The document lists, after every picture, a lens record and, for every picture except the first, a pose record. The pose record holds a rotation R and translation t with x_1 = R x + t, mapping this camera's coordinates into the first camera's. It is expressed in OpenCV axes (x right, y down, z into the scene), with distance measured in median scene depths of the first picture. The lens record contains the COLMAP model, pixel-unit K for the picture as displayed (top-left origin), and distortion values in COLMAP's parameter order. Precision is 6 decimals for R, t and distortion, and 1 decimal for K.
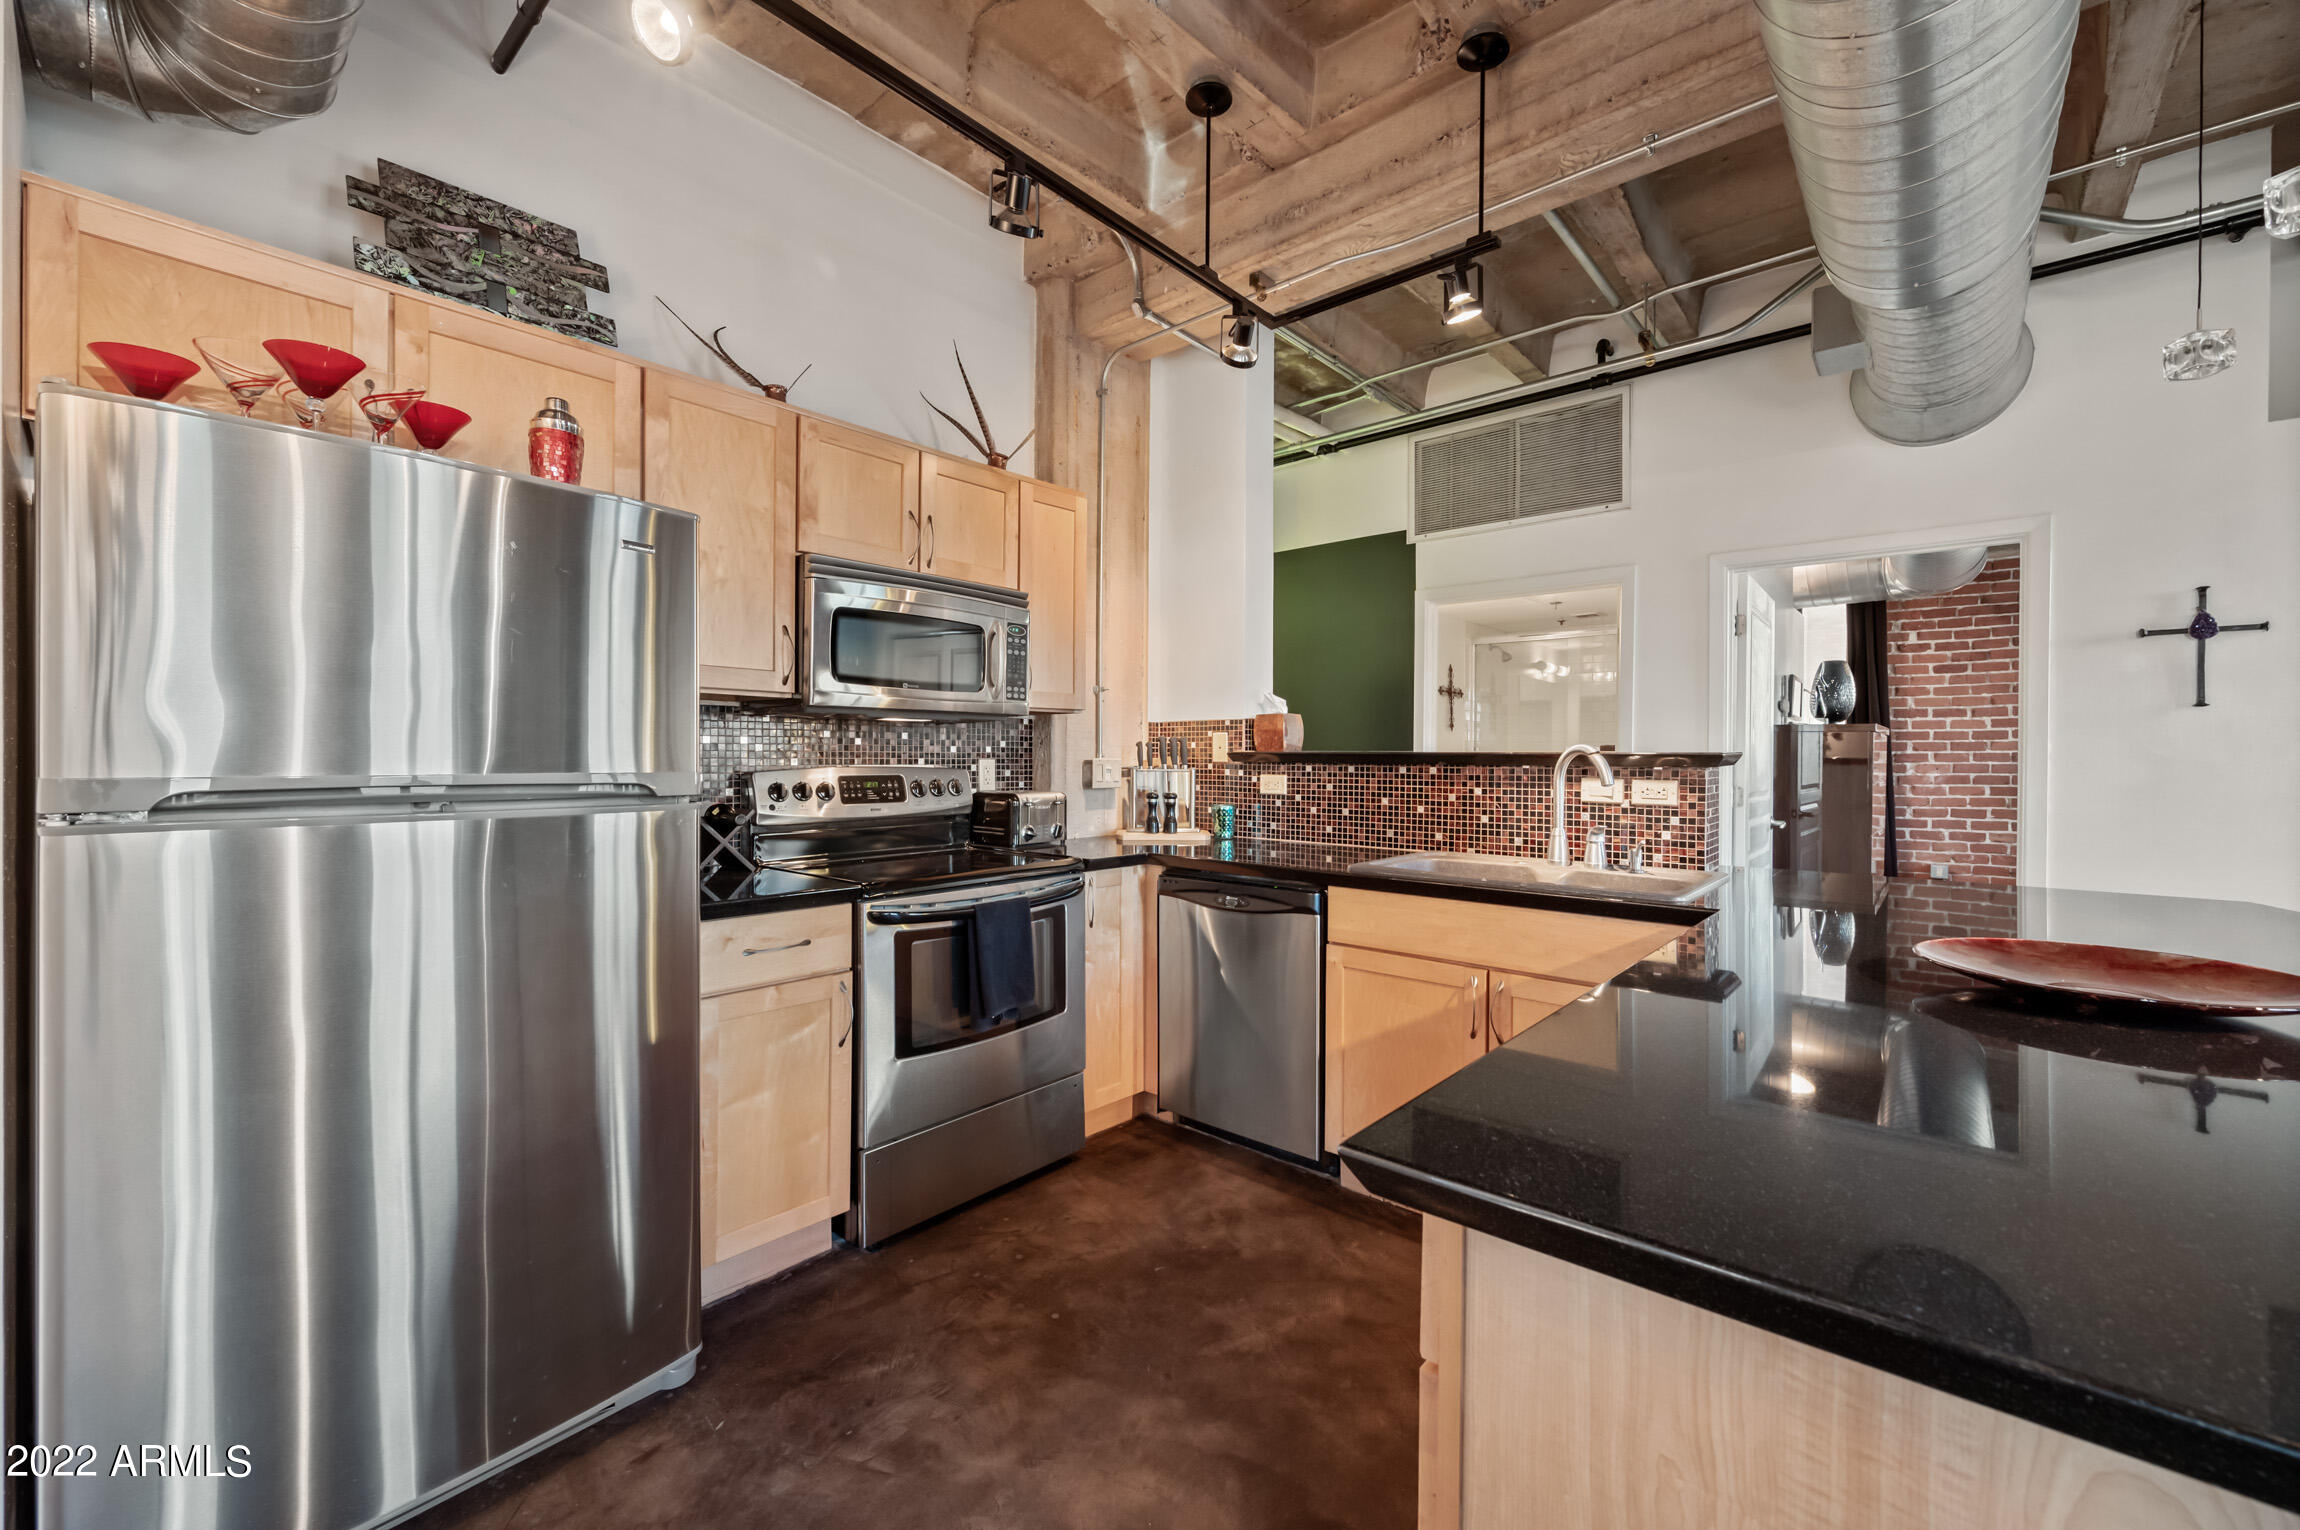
lens RADIAL K [[916.9, 0, 1150.5], [0, 916.9, 758.4], [0, 0, 1]] dist [-0.001068, -0.000107]
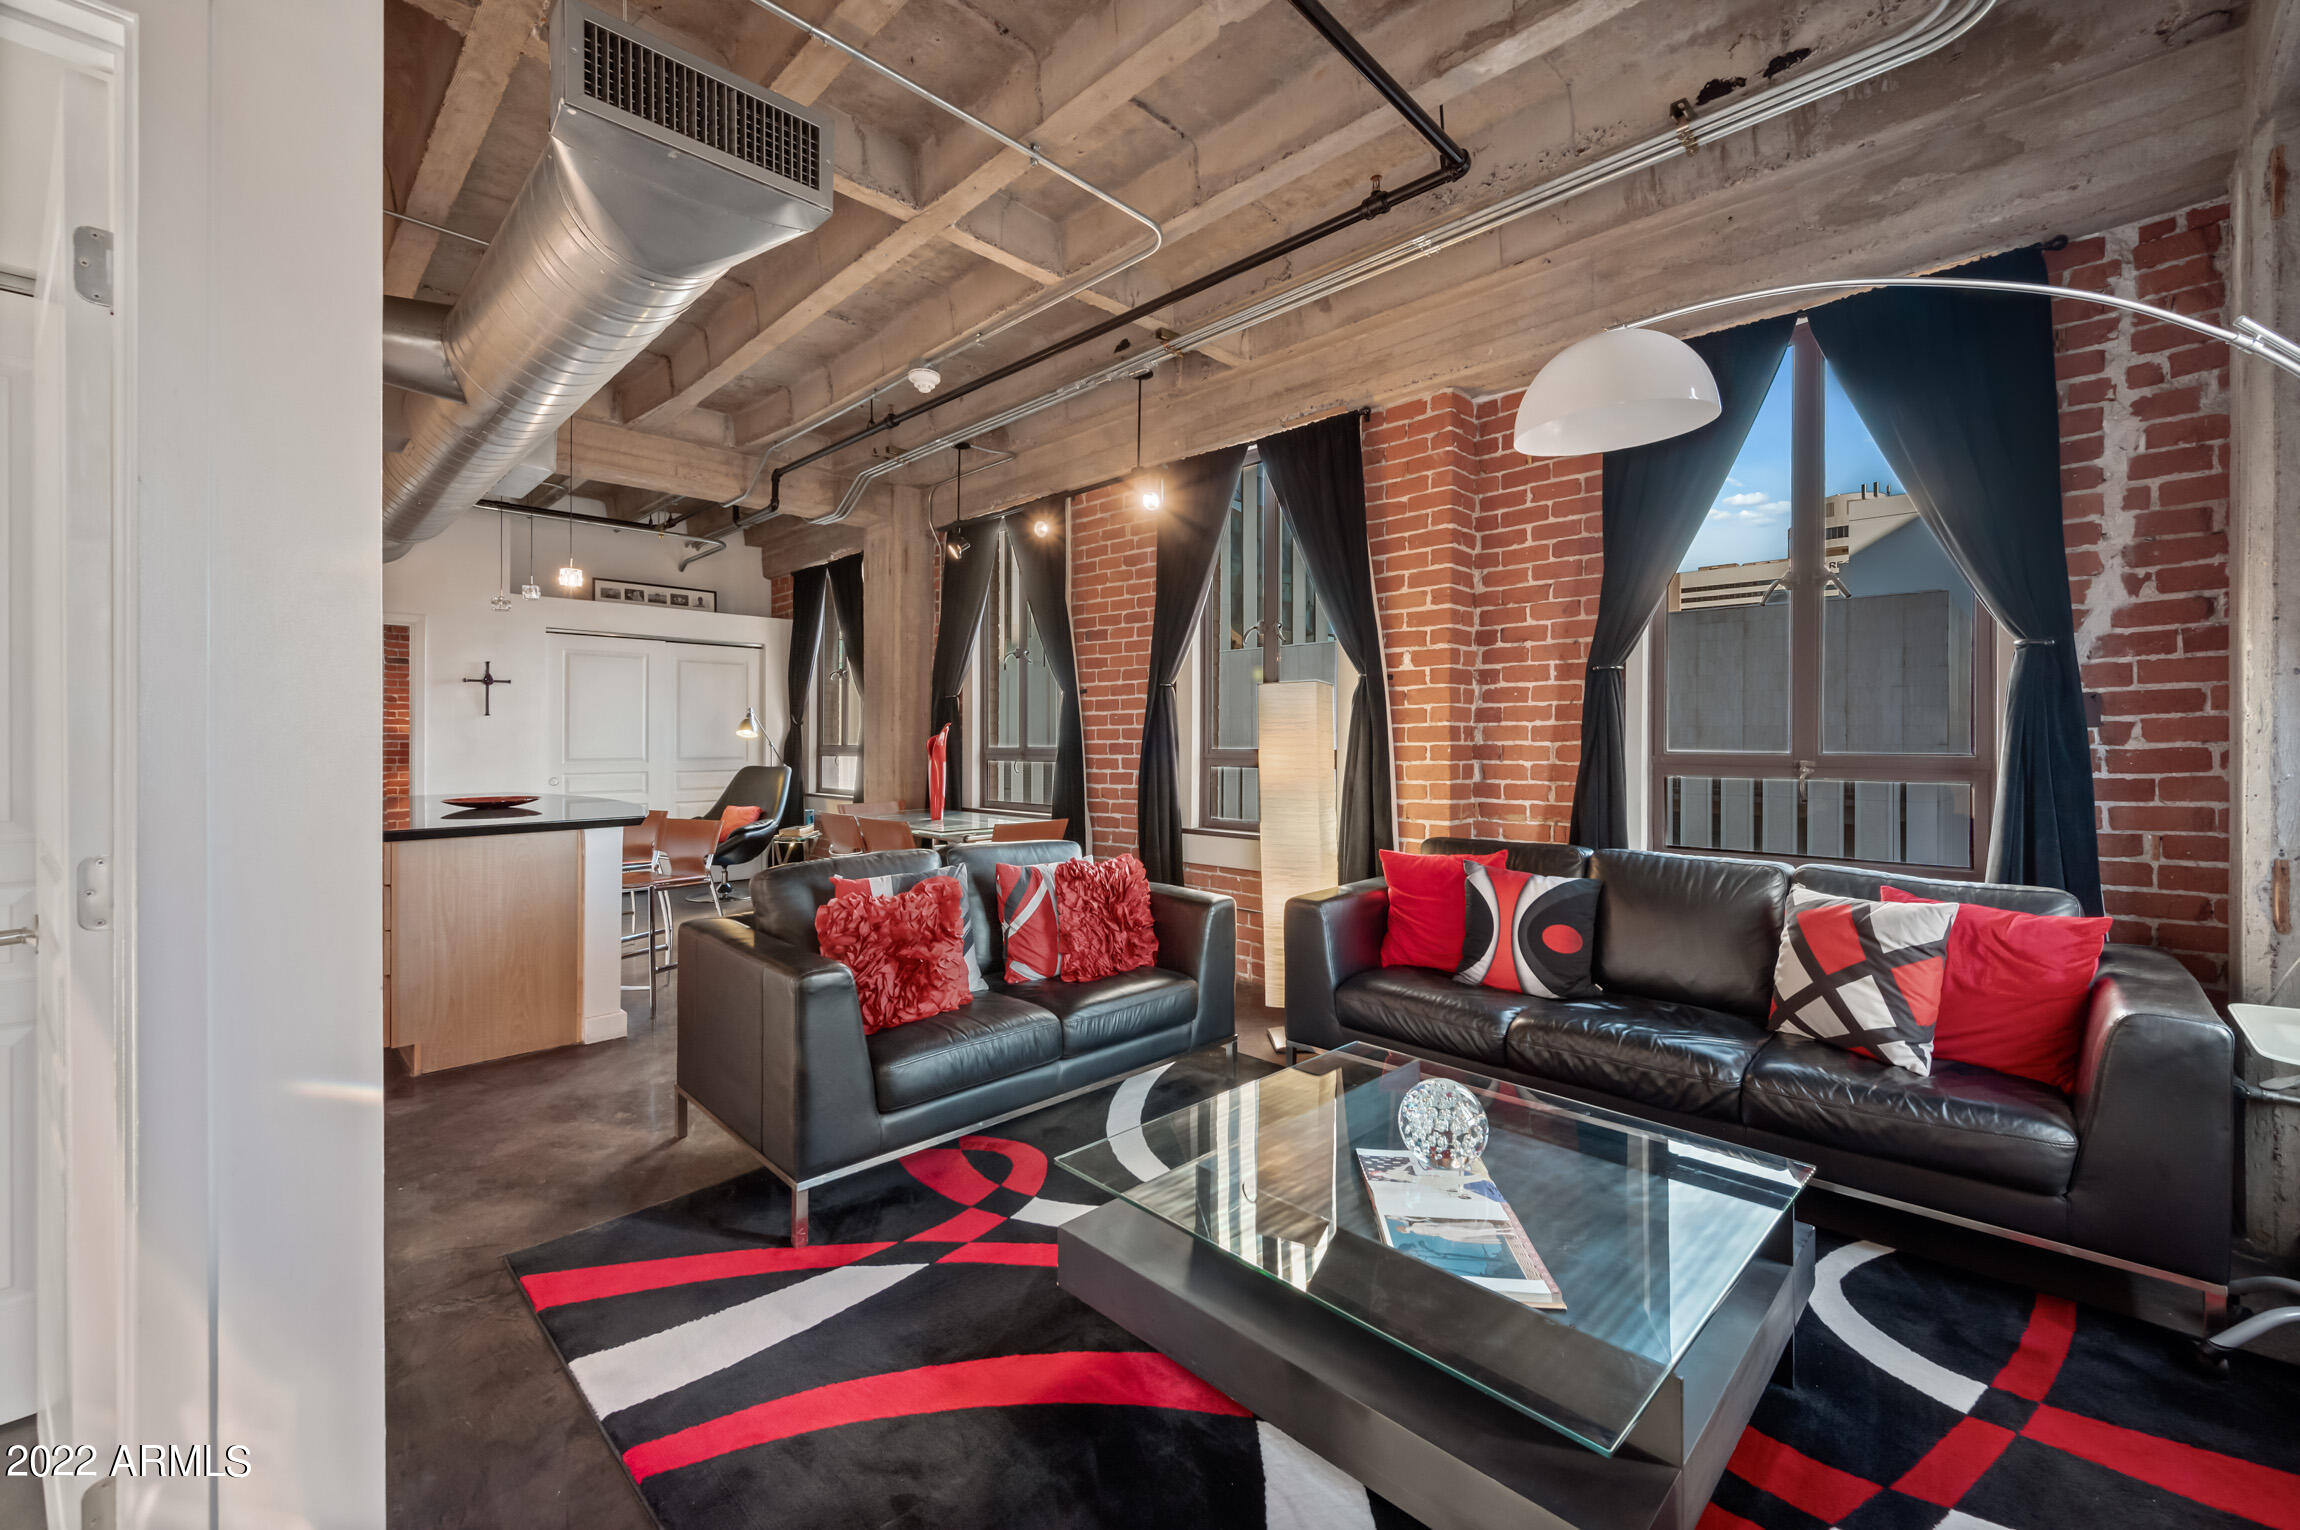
lens RADIAL K [[923.3, 0, 1157.7], [0, 923.3, 740.5], [0, 0, 1]] dist [-0.000596, -0.000057]
pose [[0.052884, -0.007273, 0.998574, -0.750441], [0.001426, 0.999973, 0.007208, -0.007214], [-0.998600, 0.001043, 0.052892, -0.556640]]
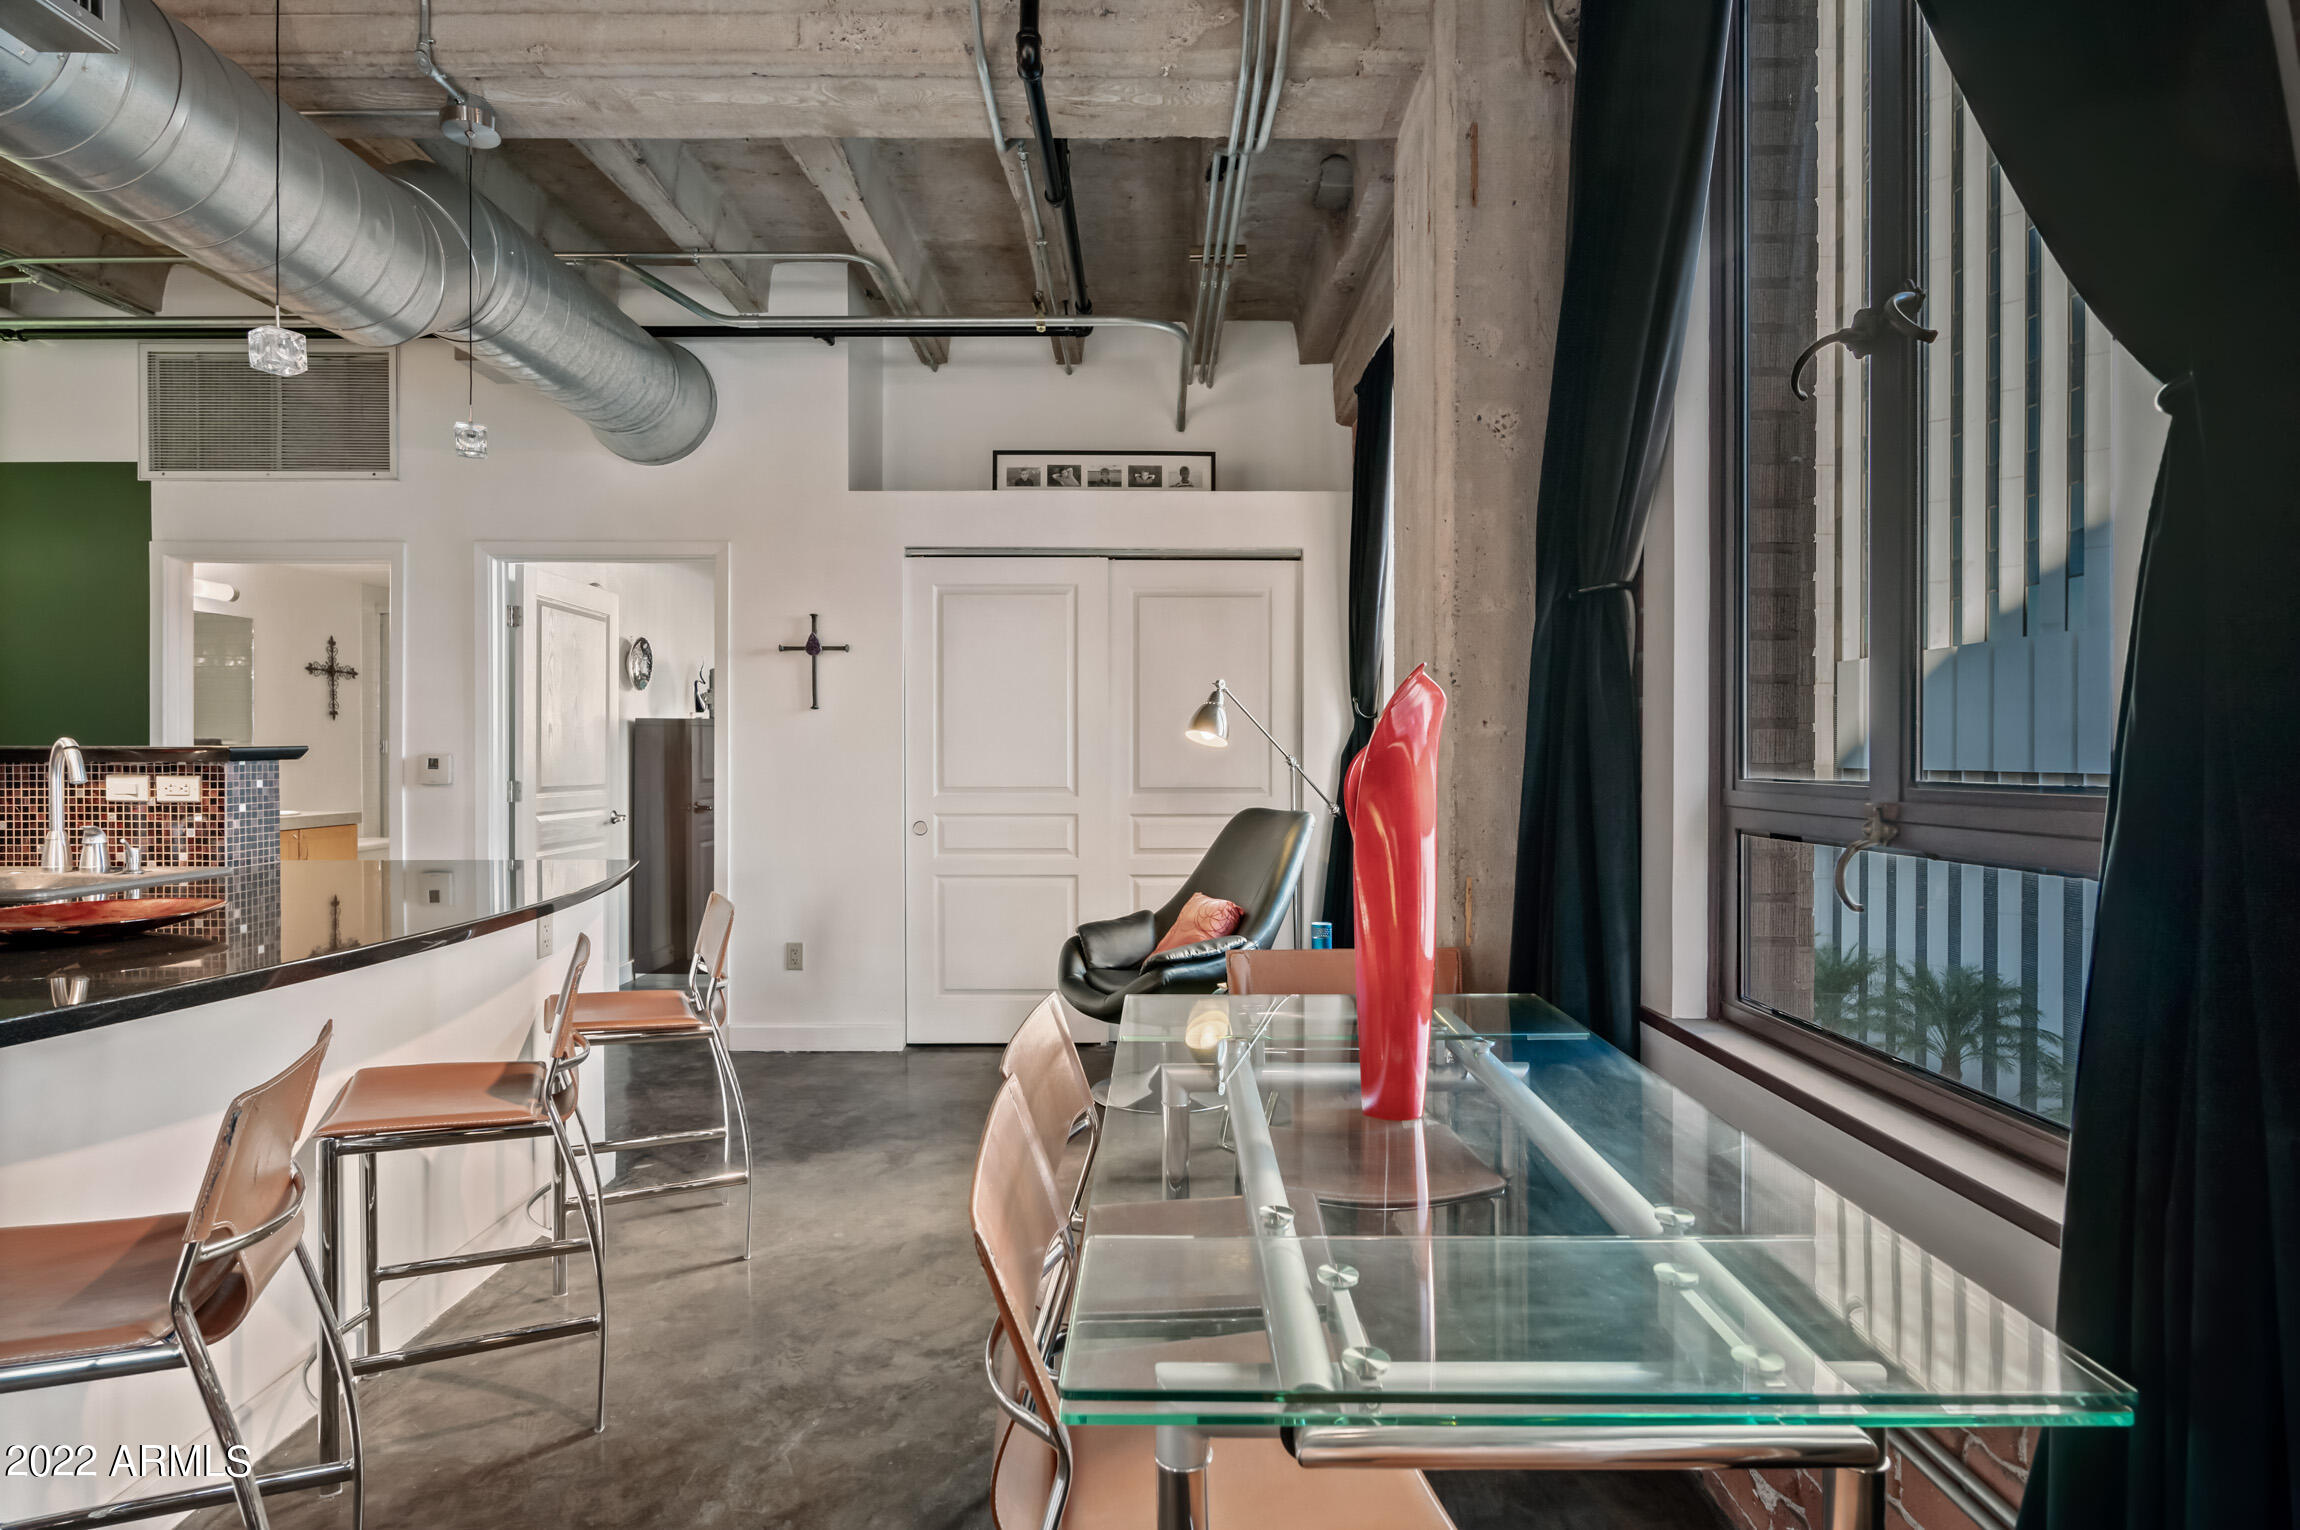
lens RADIAL K [[1152.9, 0, 1152.4], [0, 1152.9, 760.2], [0, 0, 1]] dist [-0.001161, 0.000394]
pose [[0.751312, -0.010021, 0.659871, 0.340051], [0.006159, 0.999948, 0.008173, 0.002501], [-0.659918, -0.002077, 0.751335, -0.376788]]
